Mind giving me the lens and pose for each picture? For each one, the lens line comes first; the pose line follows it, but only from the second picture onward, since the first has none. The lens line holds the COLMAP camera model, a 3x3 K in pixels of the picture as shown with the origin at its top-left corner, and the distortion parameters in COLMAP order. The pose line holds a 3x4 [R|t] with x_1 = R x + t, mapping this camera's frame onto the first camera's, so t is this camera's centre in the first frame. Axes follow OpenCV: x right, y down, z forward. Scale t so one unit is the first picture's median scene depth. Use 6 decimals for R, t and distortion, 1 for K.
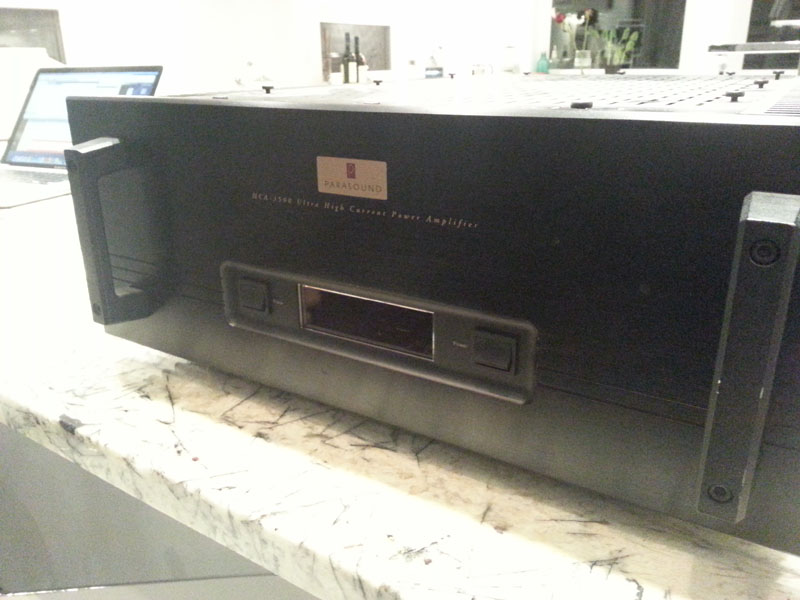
lens RADIAL K [[646.4, 0, 393.9], [0, 646.4, 298.0], [0, 0, 1]] dist [0.078498, -0.131841]
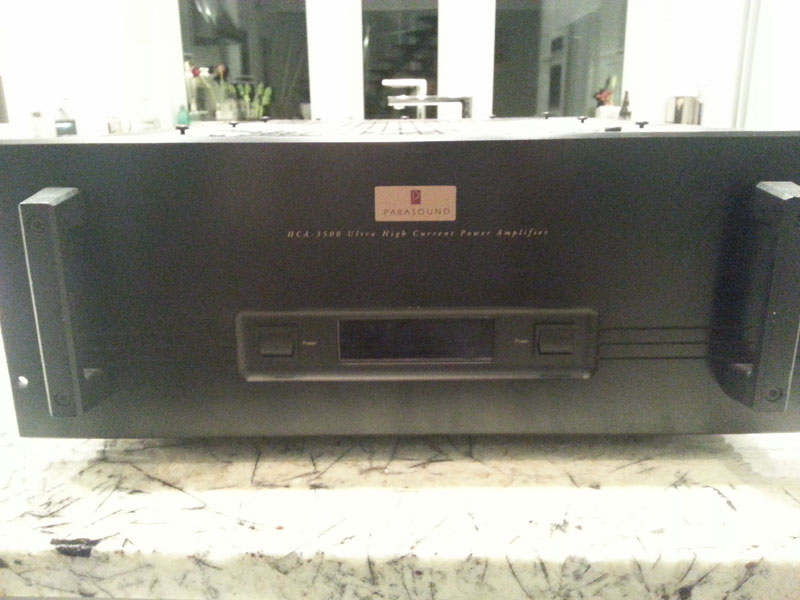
lens RADIAL K [[646.4, 0, 401.3], [0, 646.4, 301.0], [0, 0, 1]] dist [0.078498, -0.131841]
pose [[0.848997, -0.147065, 0.507519, -0.586678], [0.182240, 0.983051, -0.019998, -0.012004], [-0.495976, 0.109468, 0.861408, 0.110477]]
